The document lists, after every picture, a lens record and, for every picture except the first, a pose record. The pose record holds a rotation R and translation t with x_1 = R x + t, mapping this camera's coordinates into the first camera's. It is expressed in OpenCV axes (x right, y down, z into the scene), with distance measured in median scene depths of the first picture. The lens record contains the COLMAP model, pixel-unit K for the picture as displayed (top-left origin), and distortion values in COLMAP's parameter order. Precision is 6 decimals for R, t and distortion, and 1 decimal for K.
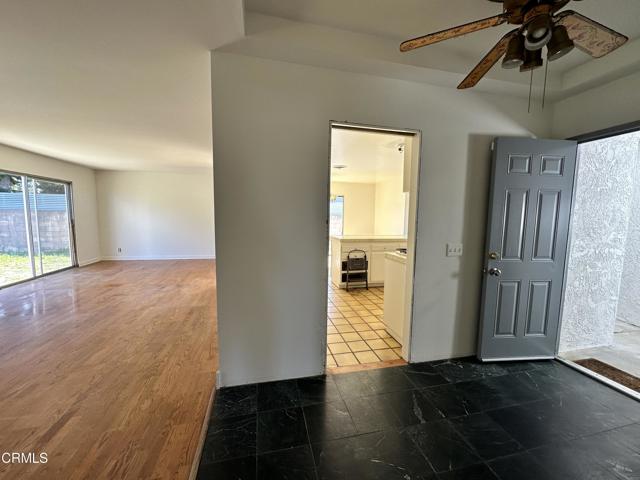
lens RADIAL K [[256.4, 0, 317.8], [0, 256.4, 239.4], [0, 0, 1]] dist [-0.003269, 0.000653]
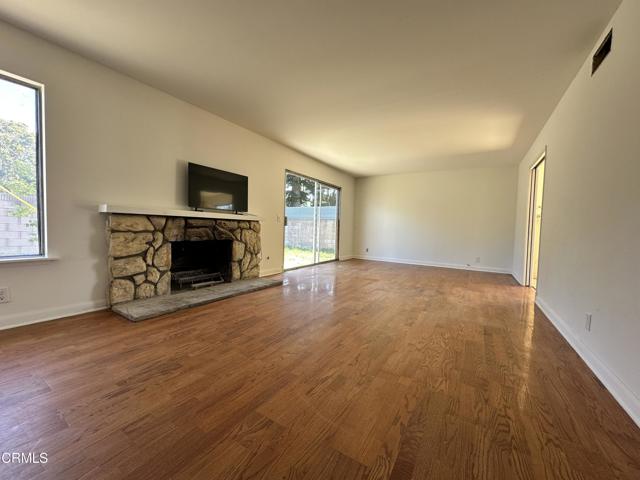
lens RADIAL K [[256.4, 0, 320.2], [0, 256.4, 239.9], [0, 0, 1]] dist [-0.003269, 0.000653]
pose [[0.712773, 0.043024, -0.700074, -0.312938], [-0.087112, 0.995819, -0.027492, 0.088162], [0.695964, 0.080580, 0.713541, 0.177634]]
